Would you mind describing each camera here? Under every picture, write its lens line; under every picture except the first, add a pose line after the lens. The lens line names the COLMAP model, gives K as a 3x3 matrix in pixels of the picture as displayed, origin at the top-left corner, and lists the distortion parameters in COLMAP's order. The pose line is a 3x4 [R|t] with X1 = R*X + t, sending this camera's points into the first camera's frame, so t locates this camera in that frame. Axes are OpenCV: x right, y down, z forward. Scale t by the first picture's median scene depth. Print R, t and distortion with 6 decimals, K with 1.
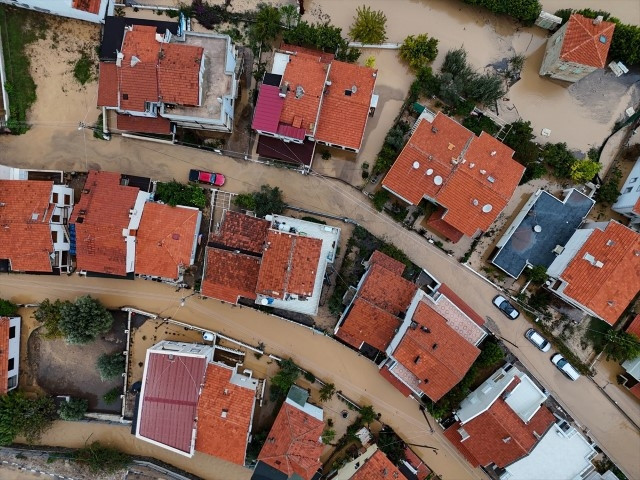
lens RADIAL K [[454.8, 0, 320.0], [0, 454.8, 240.0], [0, 0, 1]] dist [0.035959, -0.002392]
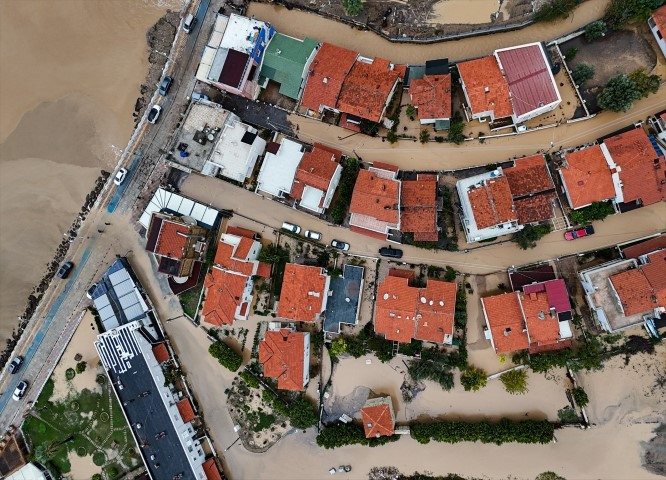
lens RADIAL K [[470.5, 0, 333.8], [0, 470.5, 250.2], [0, 0, 1]] dist [0.046439, -0.050403]
pose [[-0.869901, 0.440268, 0.222343, 0.090164], [-0.433621, -0.897482, 0.080617, 0.017642], [0.235041, -0.026284, 0.971630, -0.518230]]
